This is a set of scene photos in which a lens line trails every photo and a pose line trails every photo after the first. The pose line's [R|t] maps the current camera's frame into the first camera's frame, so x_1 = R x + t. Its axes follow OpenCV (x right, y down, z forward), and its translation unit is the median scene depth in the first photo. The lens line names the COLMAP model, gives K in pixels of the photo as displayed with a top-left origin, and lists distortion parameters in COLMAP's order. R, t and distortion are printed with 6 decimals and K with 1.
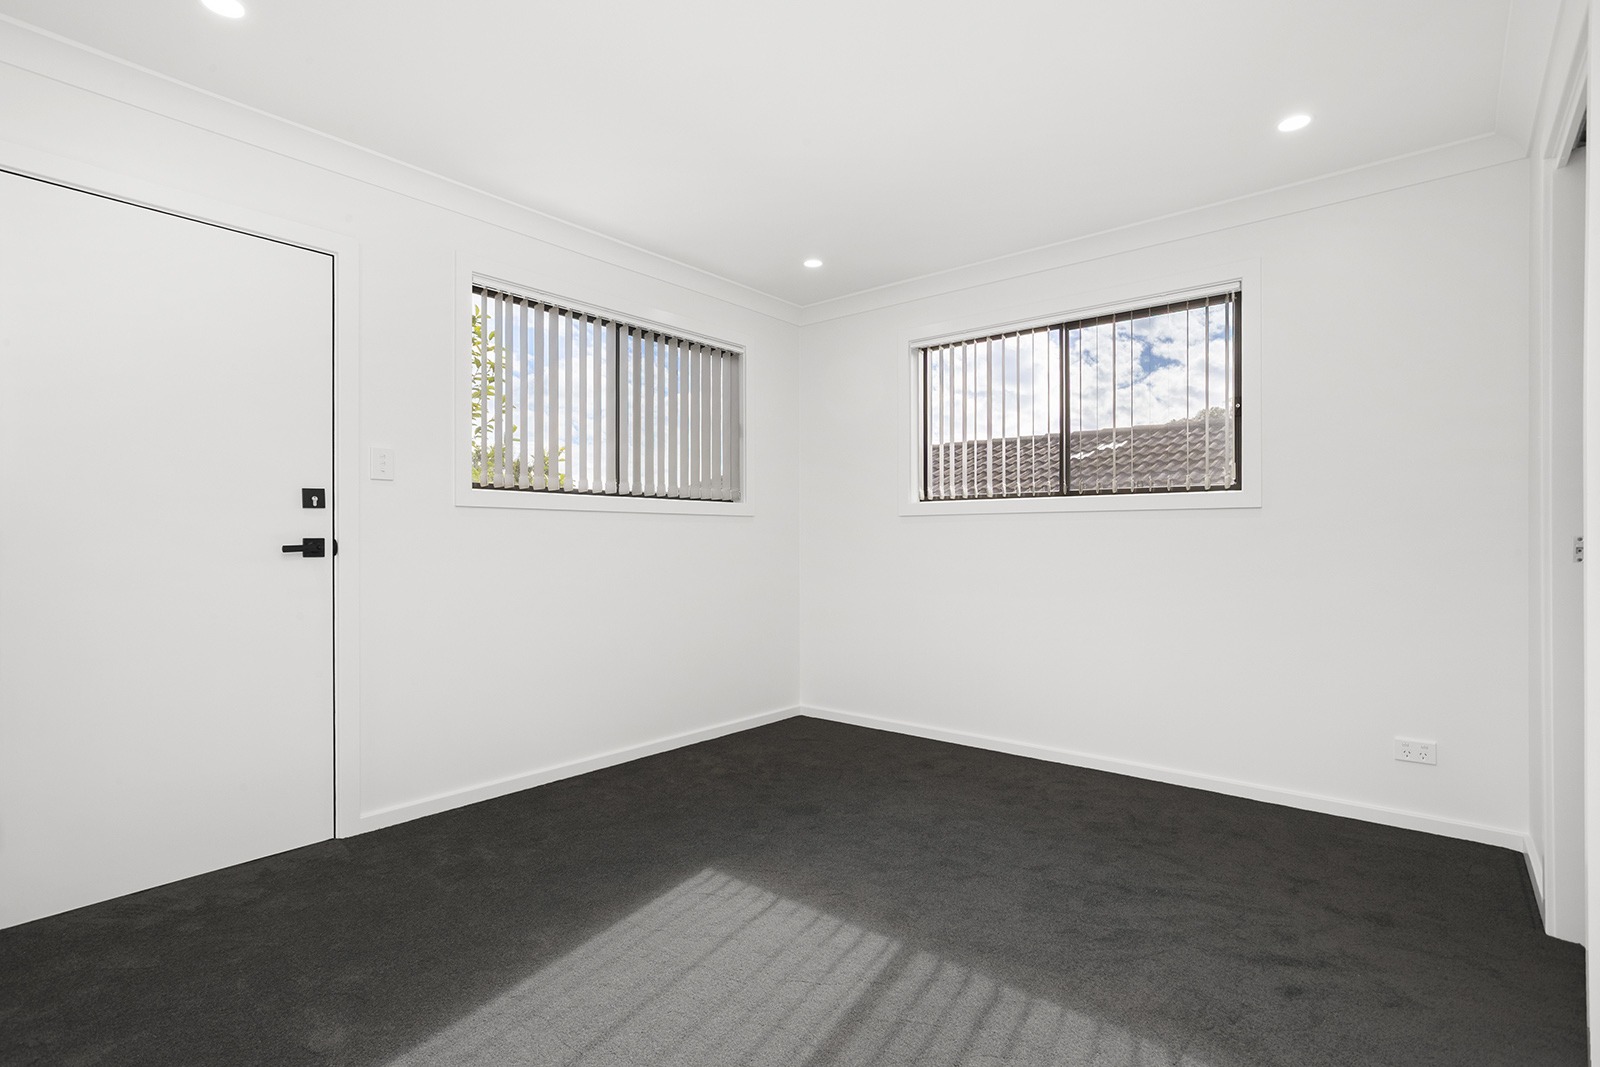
lens RADIAL K [[778.0, 0, 803.1], [0, 778.0, 546.0], [0, 0, 1]] dist [0.000532, 0.001426]
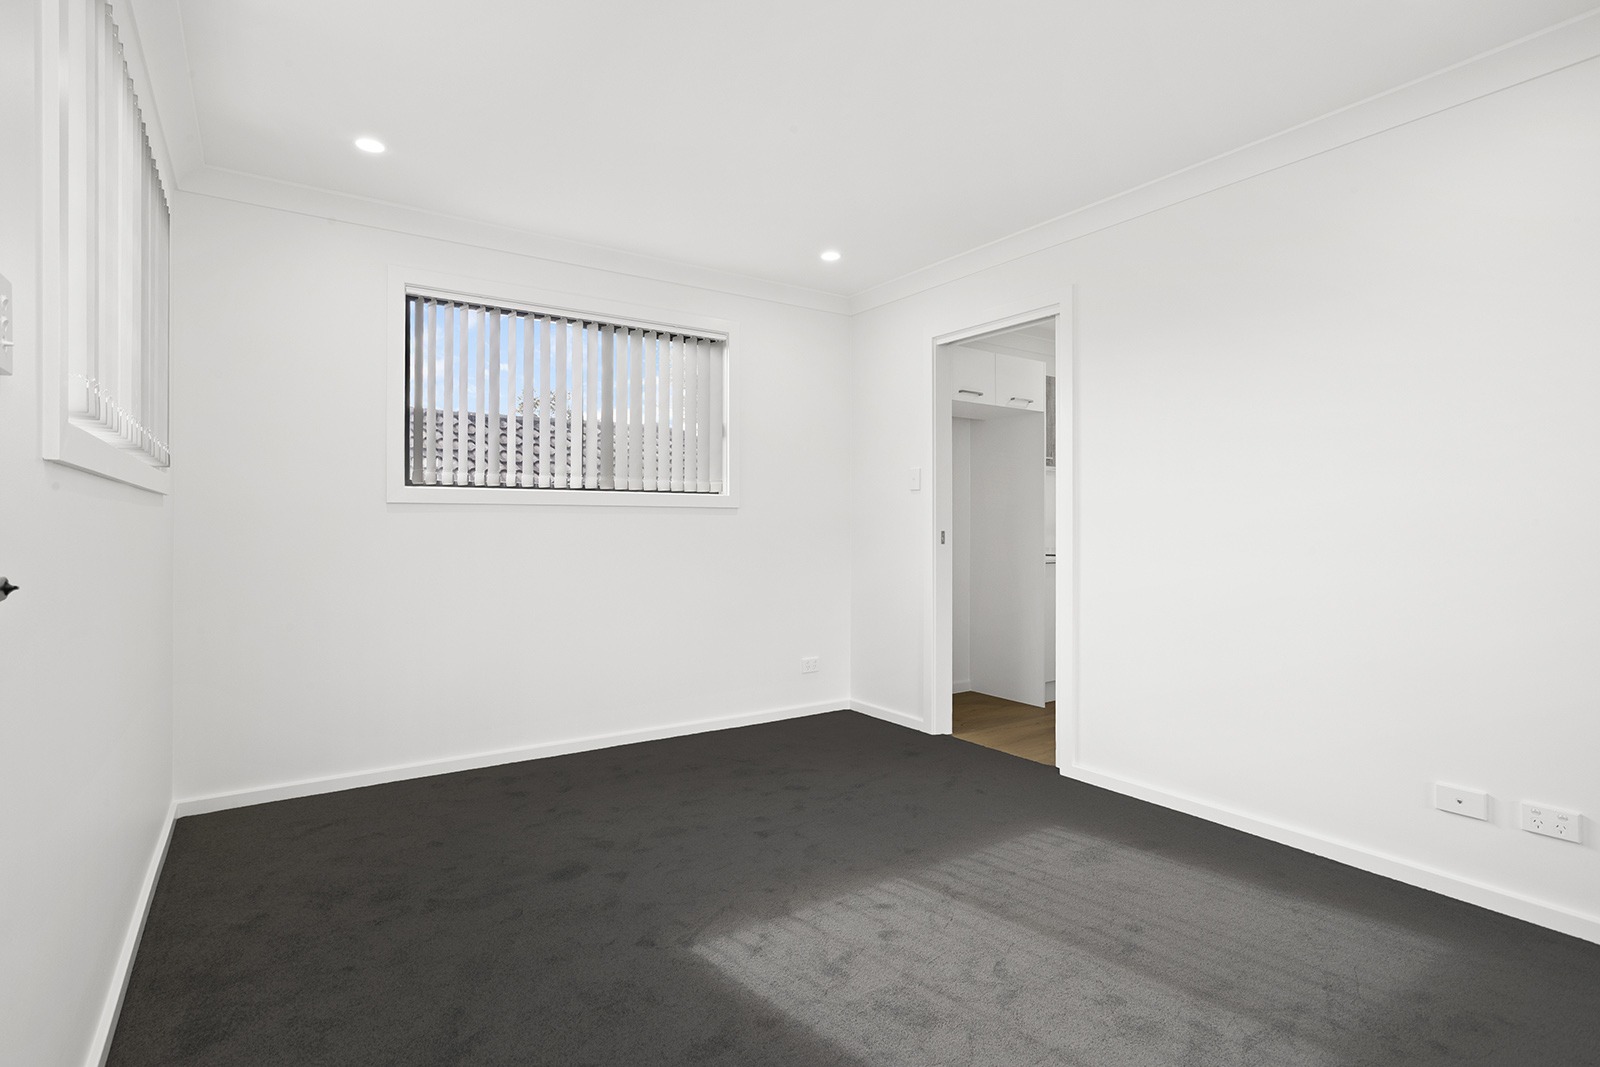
lens RADIAL K [[805.1, 0, 794.6], [0, 805.1, 499.3], [0, 0, 1]] dist [0.000561, 0.001210]
pose [[0.272177, 0.029839, 0.961785, -0.871245], [0.001970, 0.999500, -0.031567, -0.023351], [-0.962245, 0.010486, 0.271982, 0.628648]]
